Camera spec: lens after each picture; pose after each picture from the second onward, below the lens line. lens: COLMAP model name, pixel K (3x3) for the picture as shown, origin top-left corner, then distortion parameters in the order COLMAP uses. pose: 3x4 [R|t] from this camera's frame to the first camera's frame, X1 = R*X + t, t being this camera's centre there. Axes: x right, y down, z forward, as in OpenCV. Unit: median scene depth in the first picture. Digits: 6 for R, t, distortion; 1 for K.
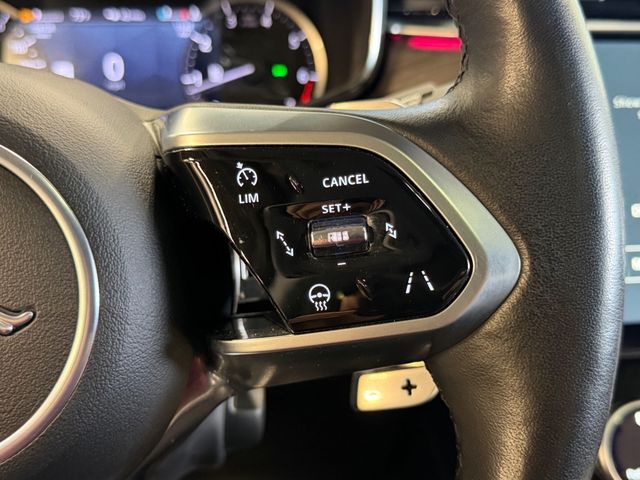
lens RADIAL K [[746.1, 0, 320.0], [0, 746.1, 240.0], [0, 0, 1]] dist [0.245677, -0.657348]
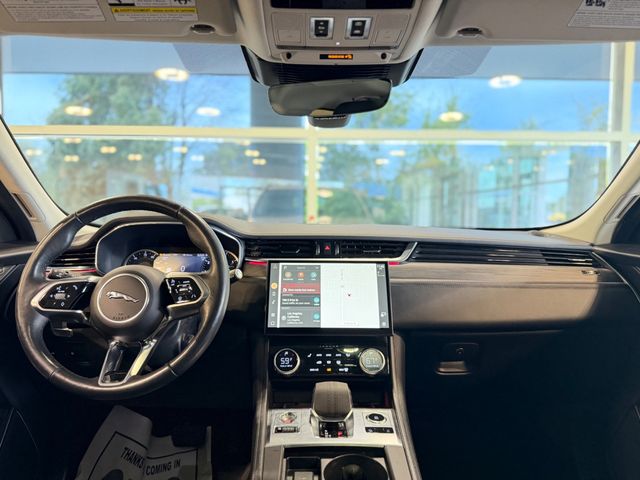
lens RADIAL K [[472.1, 0, 320.0], [0, 472.1, 240.0], [0, 0, 1]] dist [0.088677, -0.159347]
pose [[0.993433, 0.004619, -0.114323, 1.697773], [-0.038430, 0.954605, -0.295384, 0.768476], [0.107769, 0.297838, 0.948514, -3.015385]]
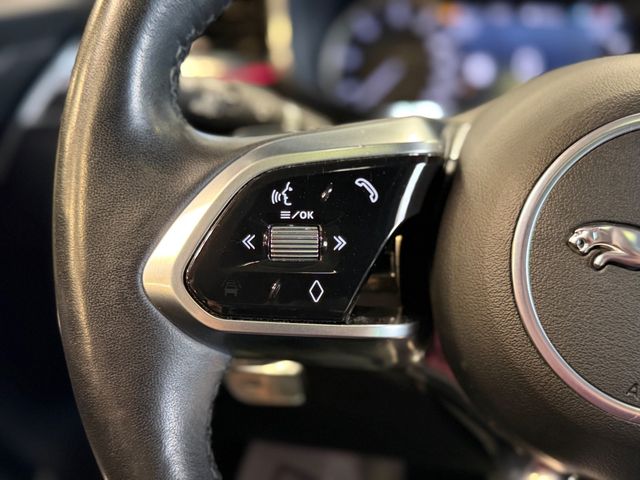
lens RADIAL K [[746.1, 0, 320.0], [0, 746.1, 240.0], [0, 0, 1]] dist [0.245677, -0.657348]
pose [[0.966344, 0.078350, -0.245031, -0.738762], [-0.078232, 0.996883, 0.010229, 0.068285], [0.245069, 0.009284, 0.969461, -0.216029]]
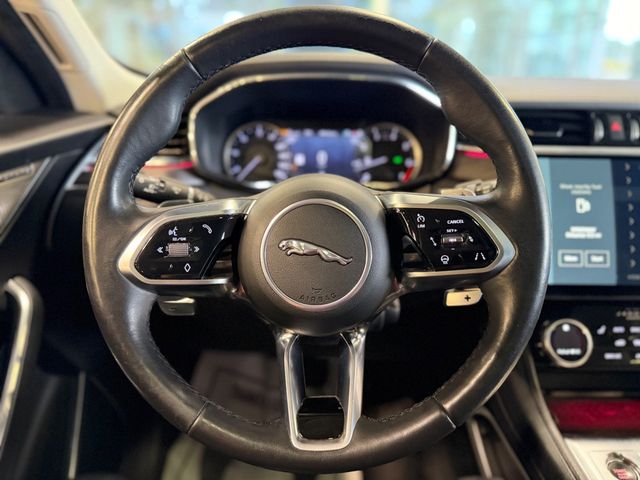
lens RADIAL K [[472.1, 0, 320.0], [0, 472.1, 240.0], [0, 0, 1]] dist [0.088677, -0.159347]
pose [[0.991193, 0.049219, -0.122940, -0.261947], [-0.049025, 0.998787, 0.004609, 0.012115], [0.123017, 0.001459, 0.992403, -0.941927]]
